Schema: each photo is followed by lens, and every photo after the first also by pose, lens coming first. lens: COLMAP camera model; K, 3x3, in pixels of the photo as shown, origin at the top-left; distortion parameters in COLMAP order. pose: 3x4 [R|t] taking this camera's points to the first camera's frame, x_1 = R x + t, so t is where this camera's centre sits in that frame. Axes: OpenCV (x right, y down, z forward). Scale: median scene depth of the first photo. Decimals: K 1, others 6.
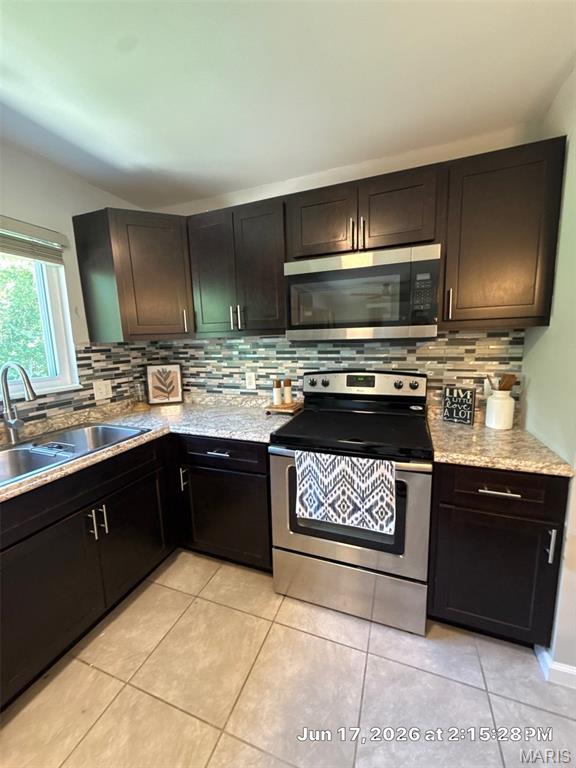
lens RADIAL K [[310.4, 0, 287.7], [0, 310.4, 382.5], [0, 0, 1]] dist [0.000359, 0.000030]
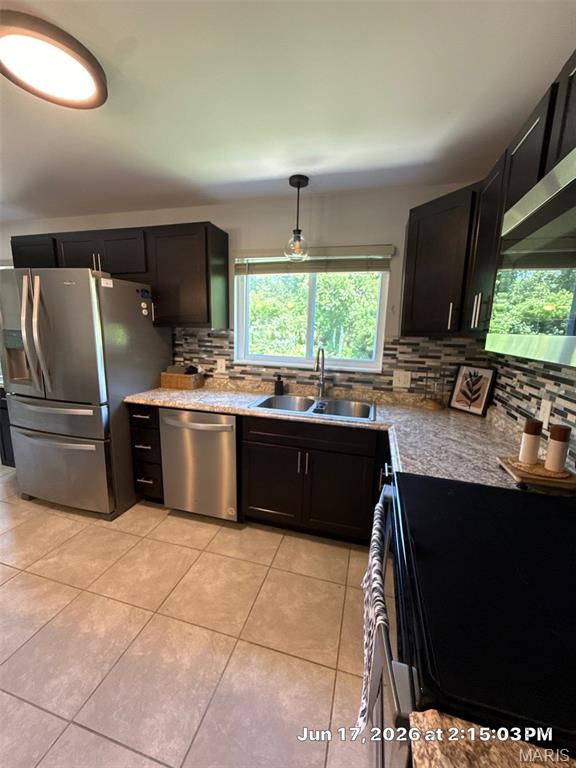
lens RADIAL K [[310.4, 0, 287.7], [0, 310.4, 382.5], [0, 0, 1]] dist [0.000359, 0.000030]
pose [[0.077615, 0.200763, -0.976560, 0.465850], [-0.168857, 0.968011, 0.185585, -0.103106], [0.982580, 0.150495, 0.109032, 0.488063]]
